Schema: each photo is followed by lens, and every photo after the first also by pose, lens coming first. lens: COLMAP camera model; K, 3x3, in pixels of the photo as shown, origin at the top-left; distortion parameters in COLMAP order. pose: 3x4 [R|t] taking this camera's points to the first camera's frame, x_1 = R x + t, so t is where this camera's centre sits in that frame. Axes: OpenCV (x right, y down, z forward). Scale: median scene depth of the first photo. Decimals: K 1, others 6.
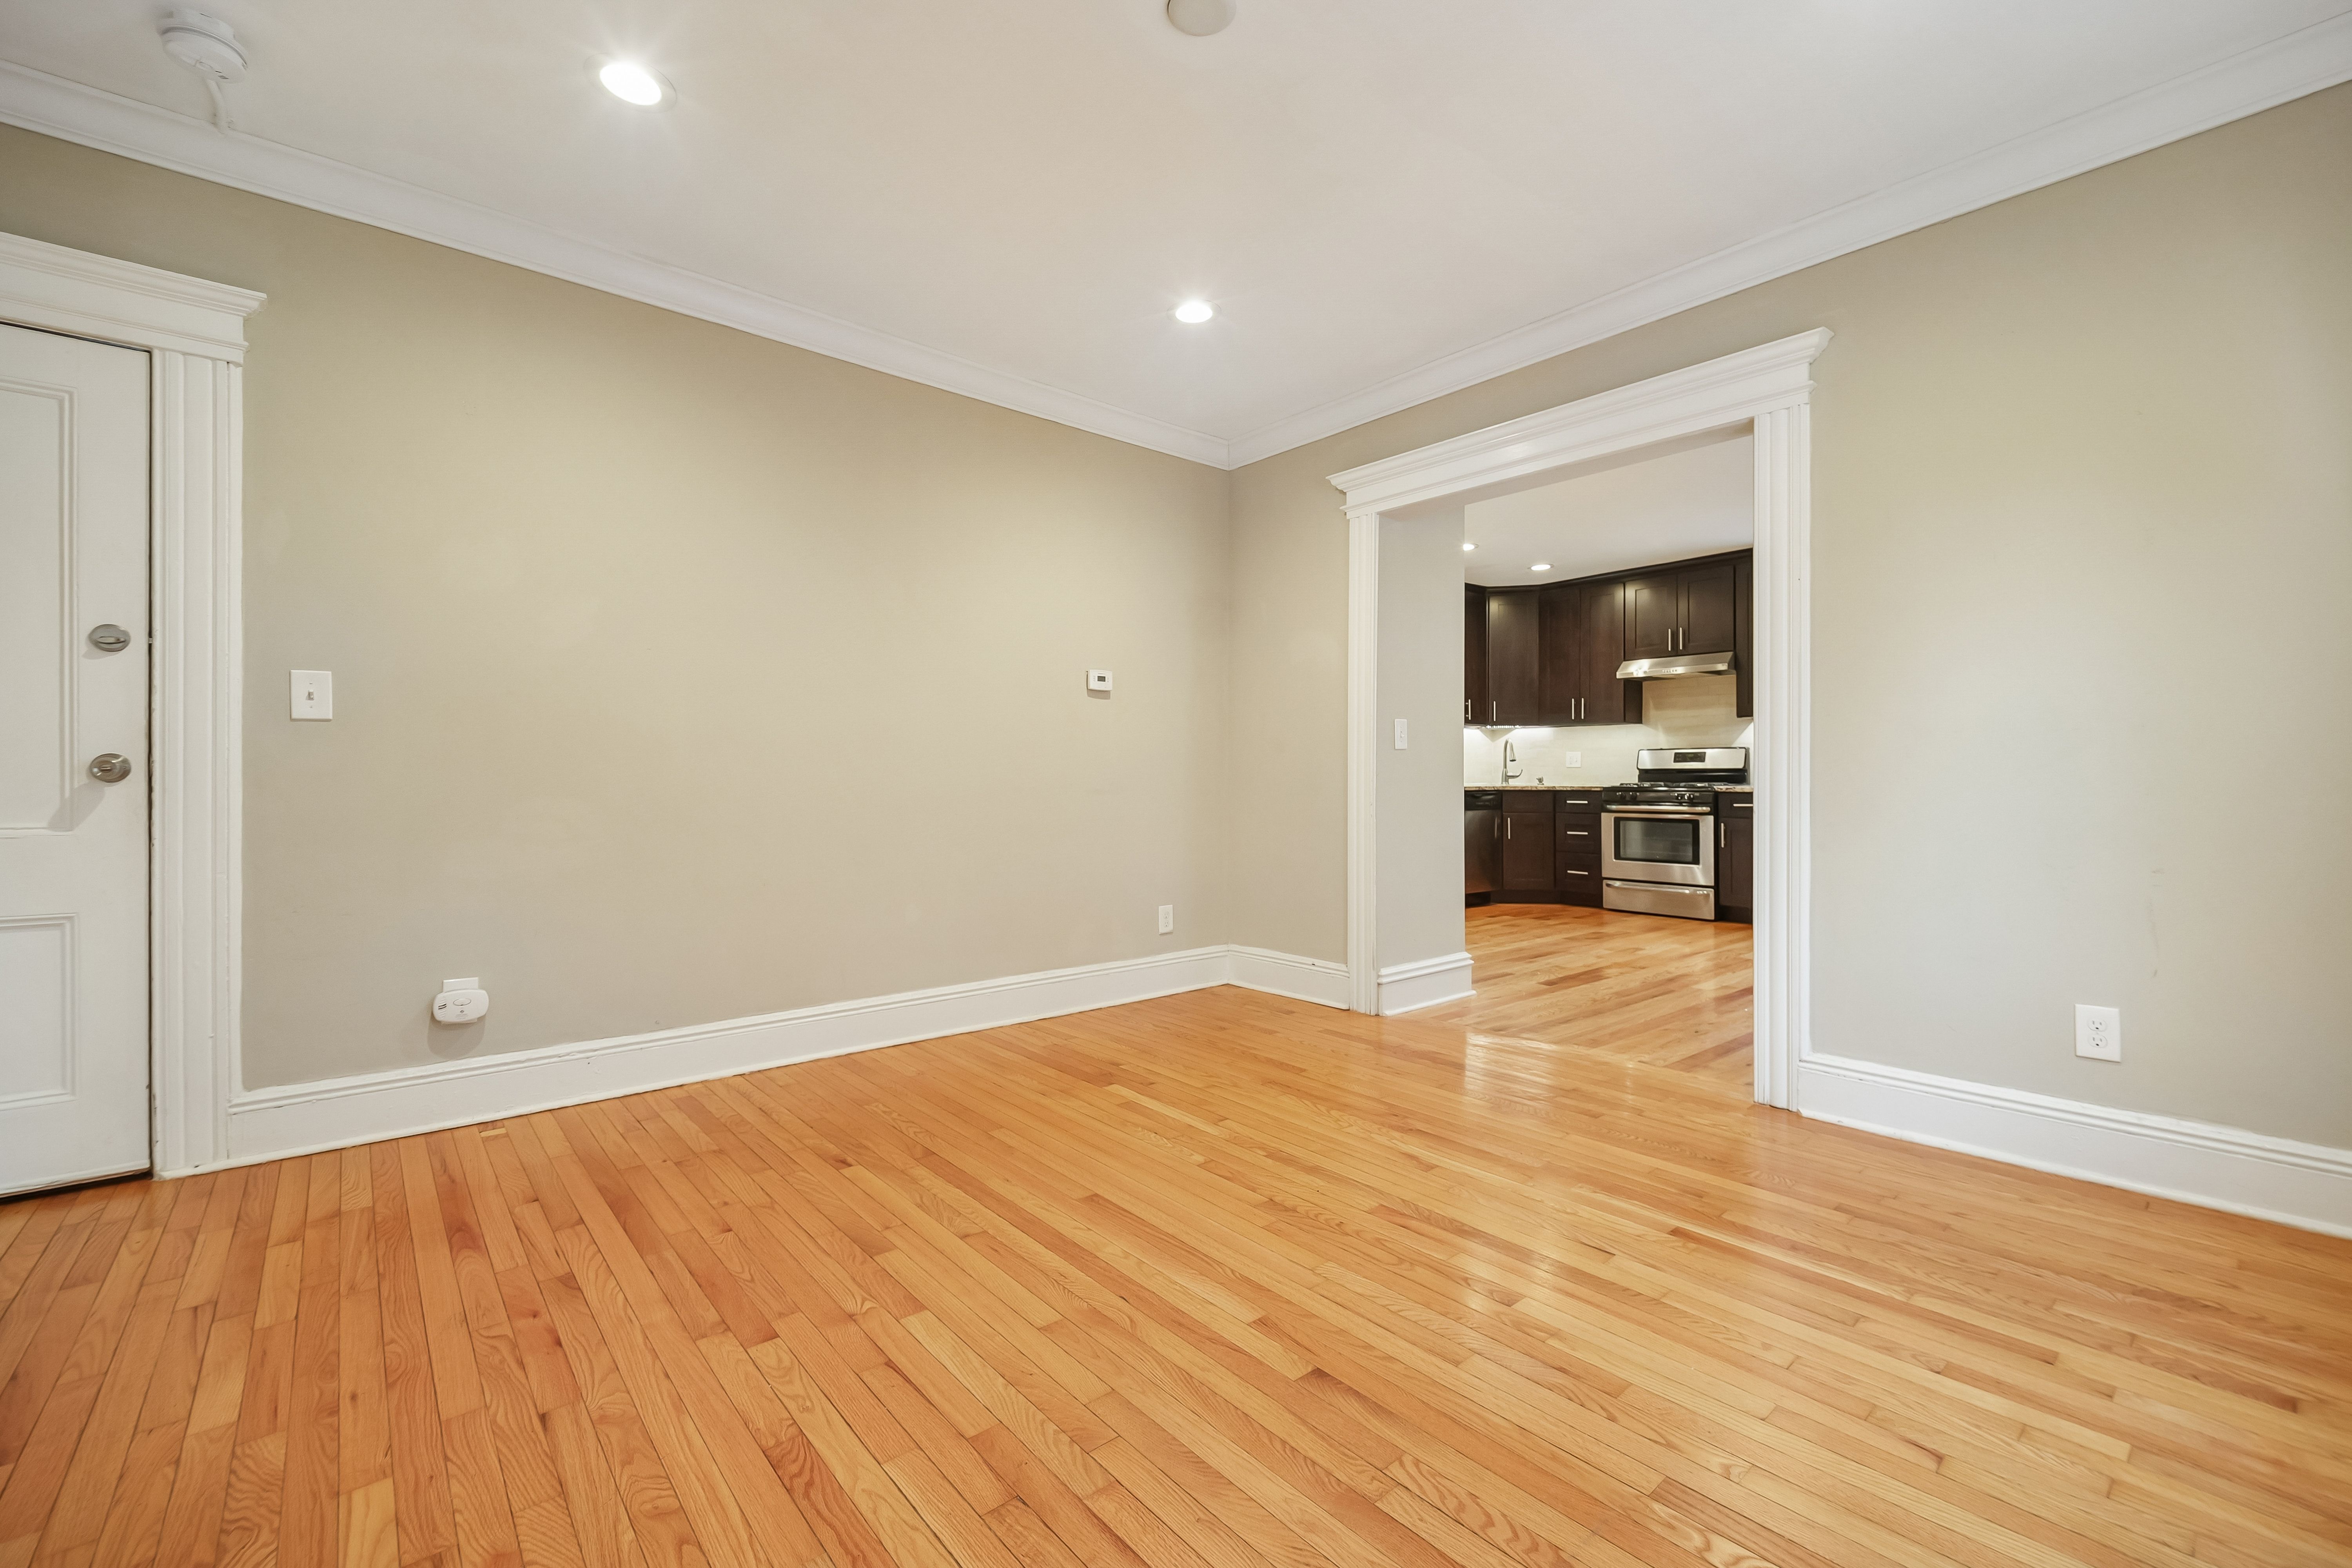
lens RADIAL K [[976.6, 0, 1174.4], [0, 976.6, 769.4], [0, 0, 1]] dist [0.018230, -0.008106]
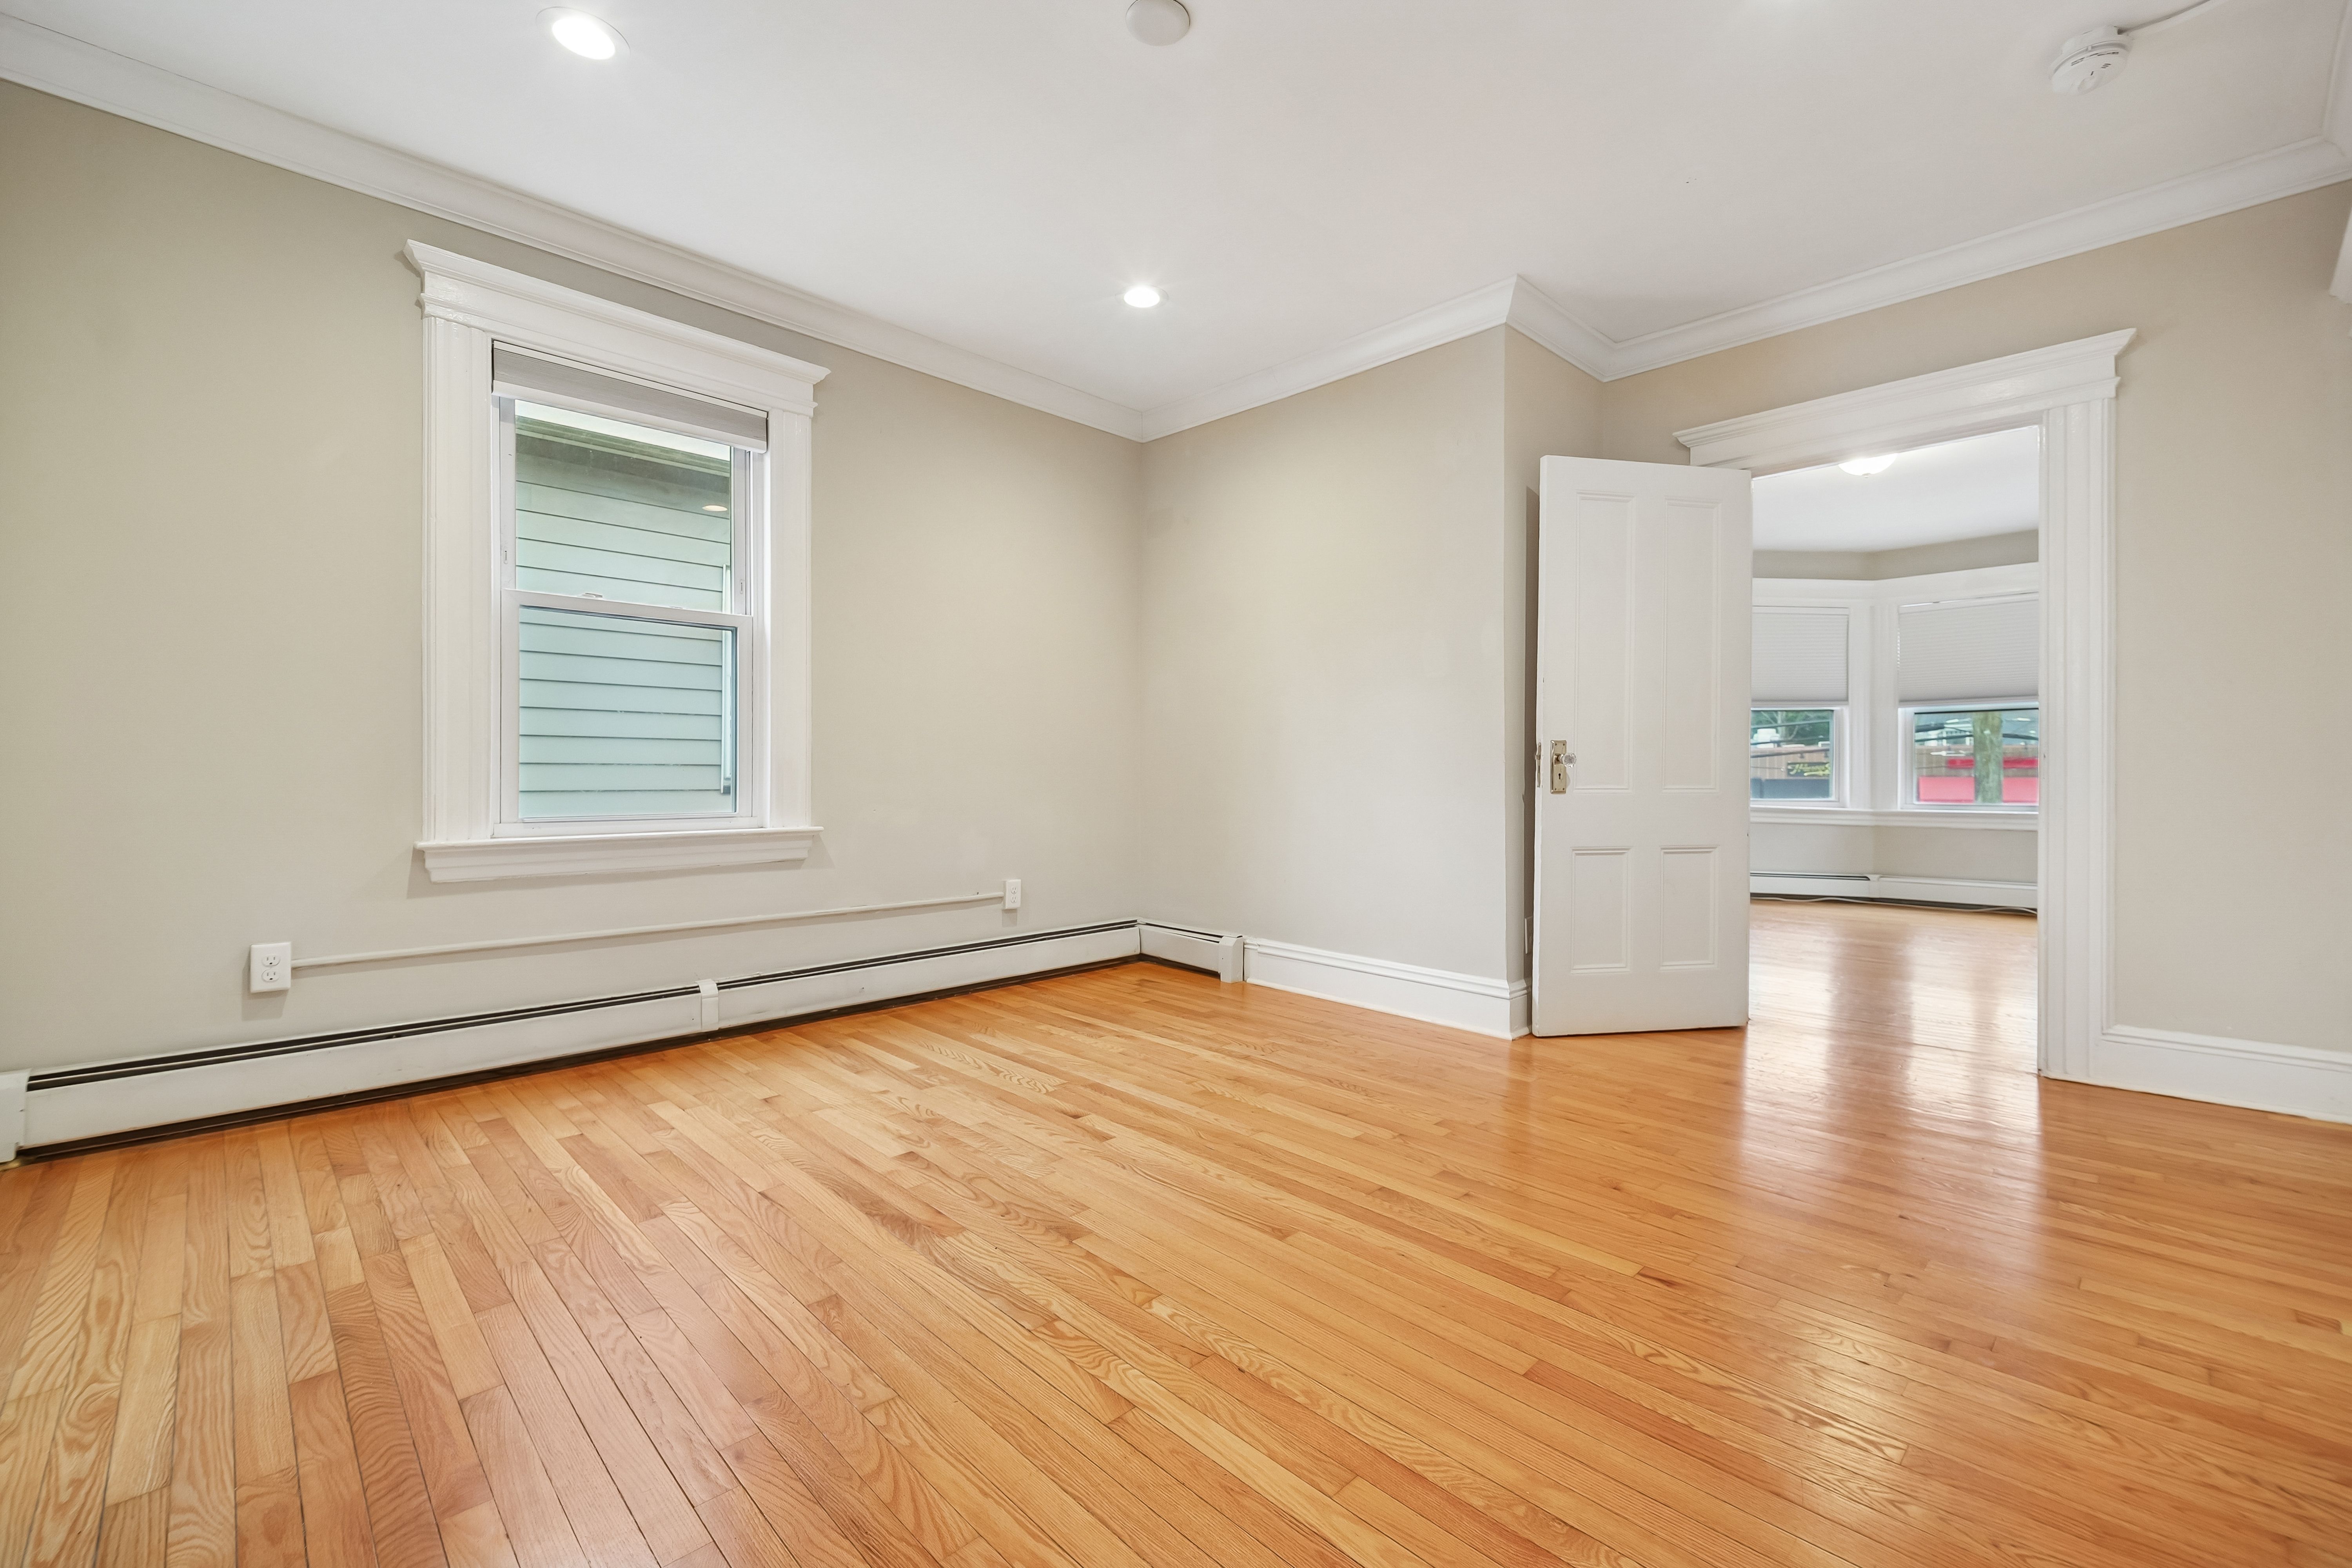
lens RADIAL K [[976.6, 0, 1178.0], [0, 976.6, 770.0], [0, 0, 1]] dist [0.018230, -0.008106]
pose [[-0.997625, -0.006316, -0.068584, 0.033445], [-0.005695, 0.999941, -0.009248, 0.022270], [0.068639, -0.008835, -0.997602, 0.921400]]
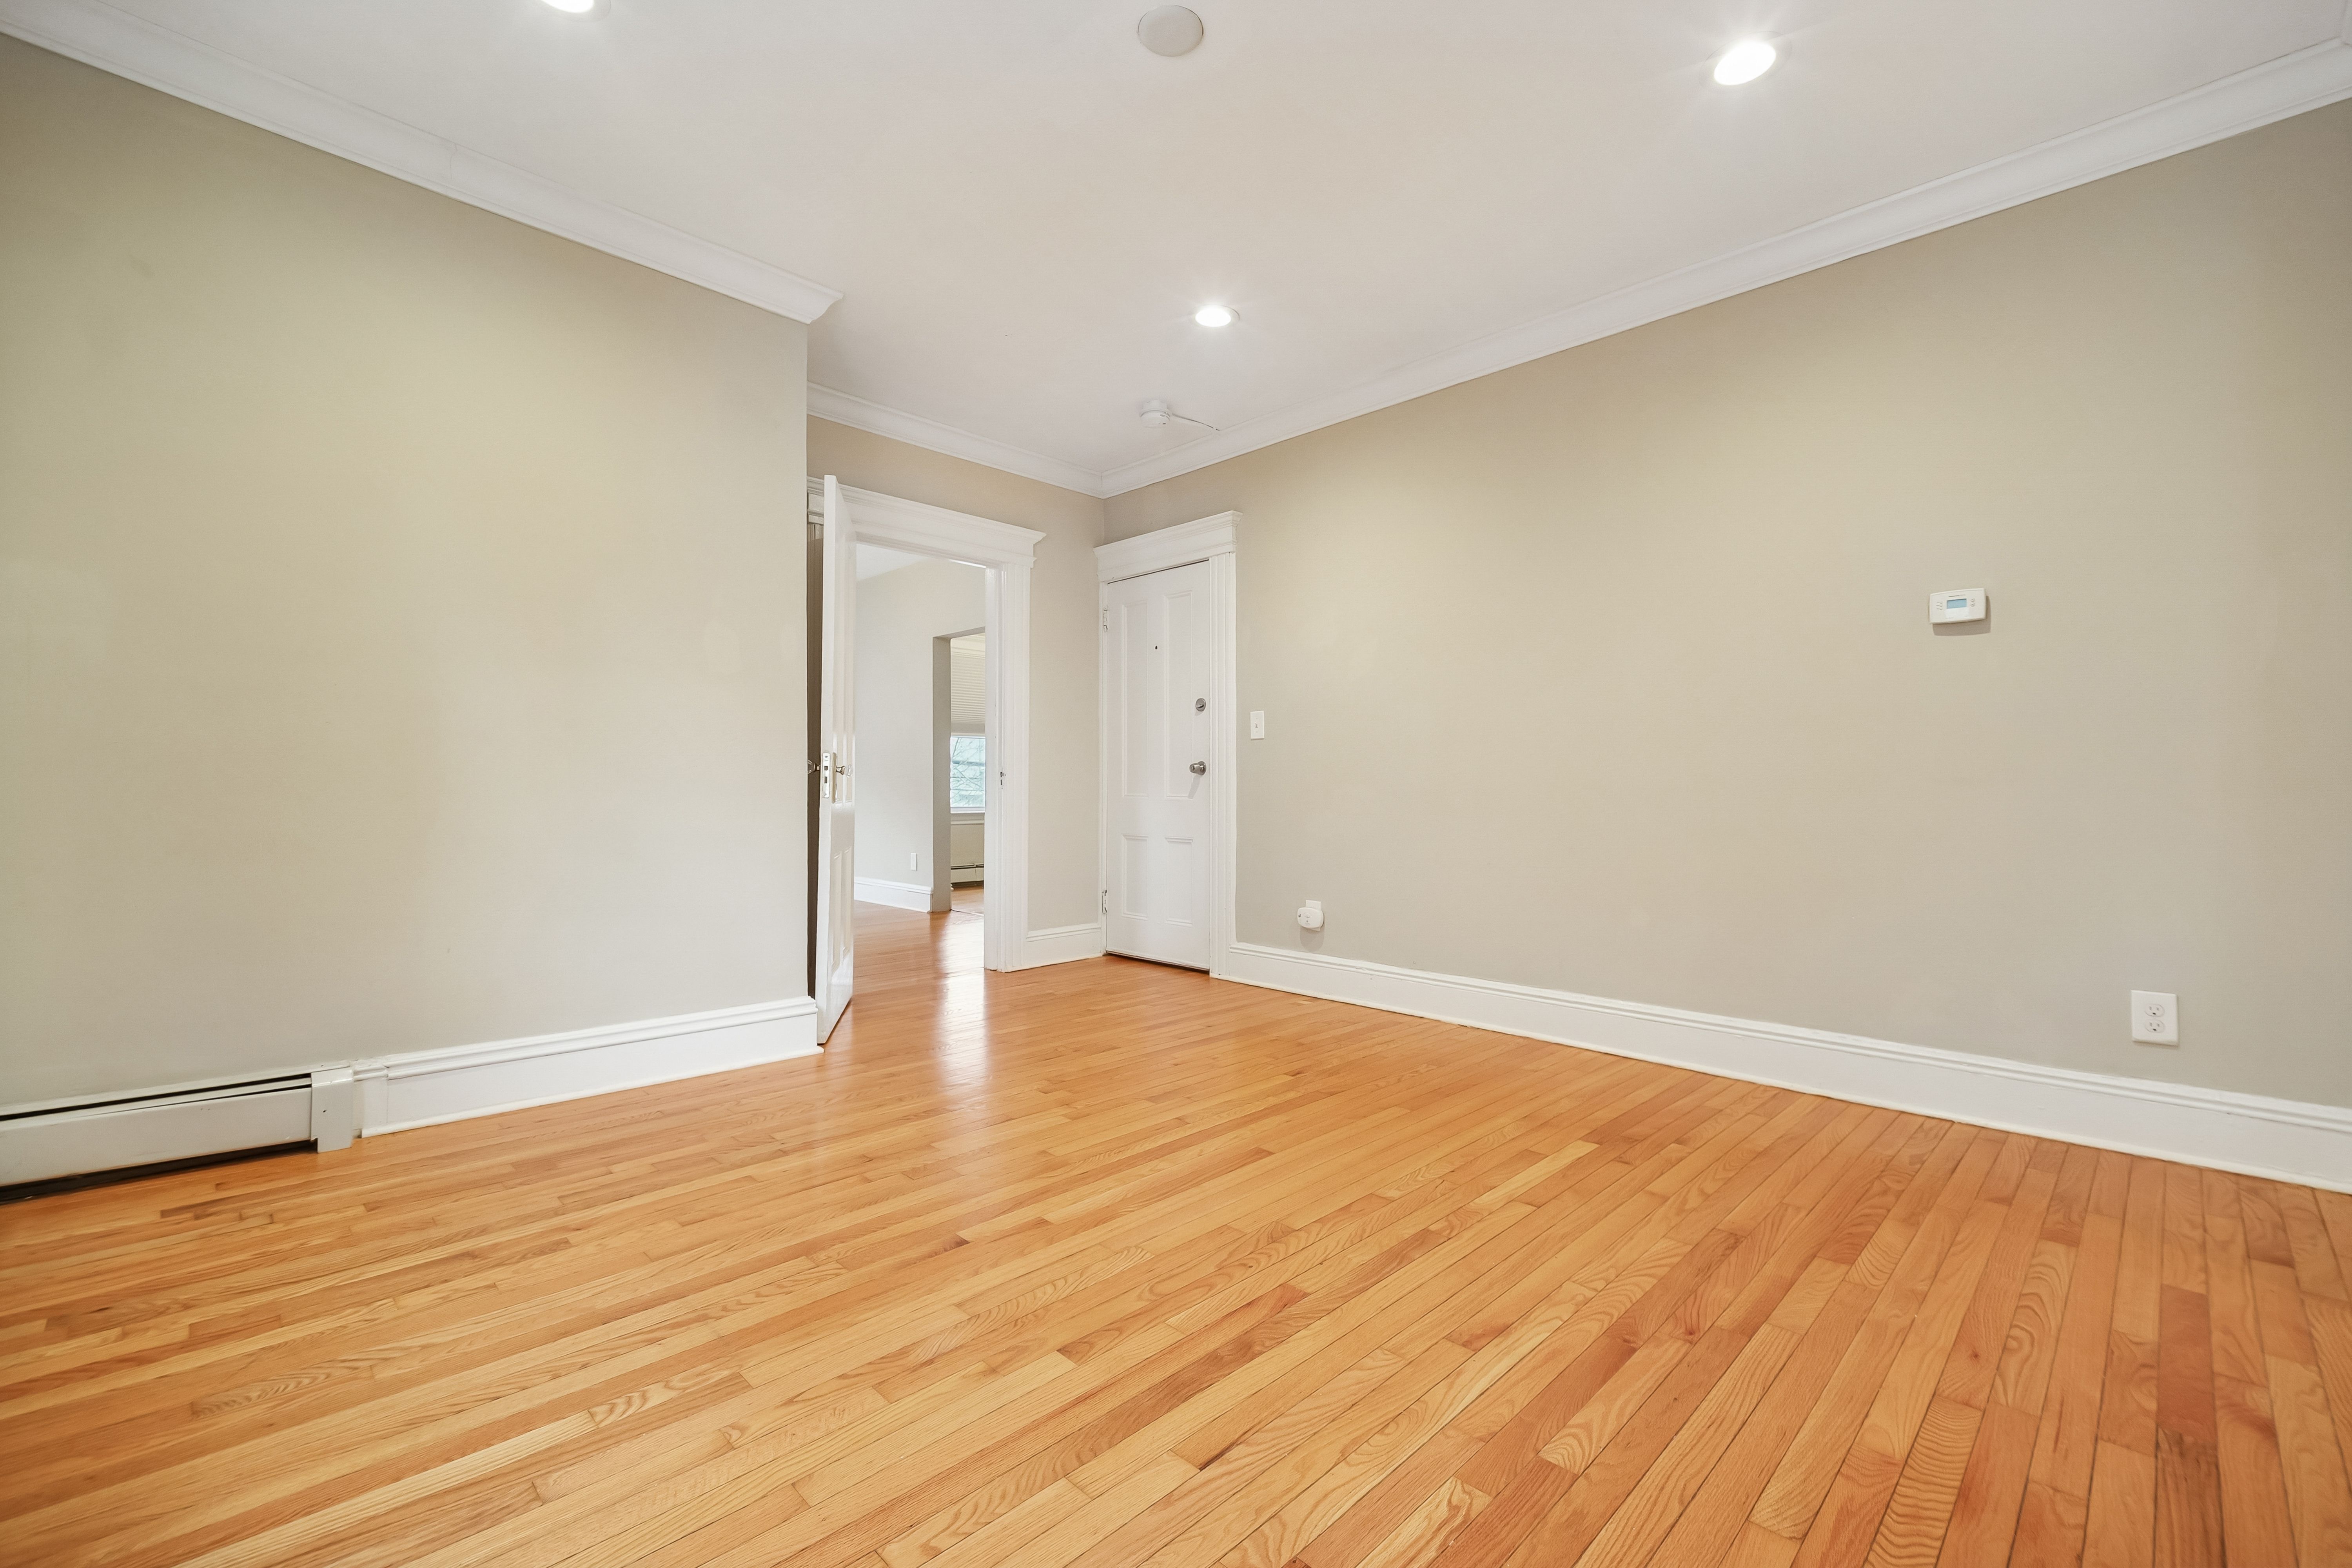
lens RADIAL K [[976.6, 0, 1181.3], [0, 976.6, 767.0], [0, 0, 1]] dist [0.018230, -0.008106]
pose [[0.073032, -0.026942, -0.996966, 0.483168], [0.007531, 0.999621, -0.026462, 0.025846], [0.997301, -0.005575, 0.073207, 0.418063]]
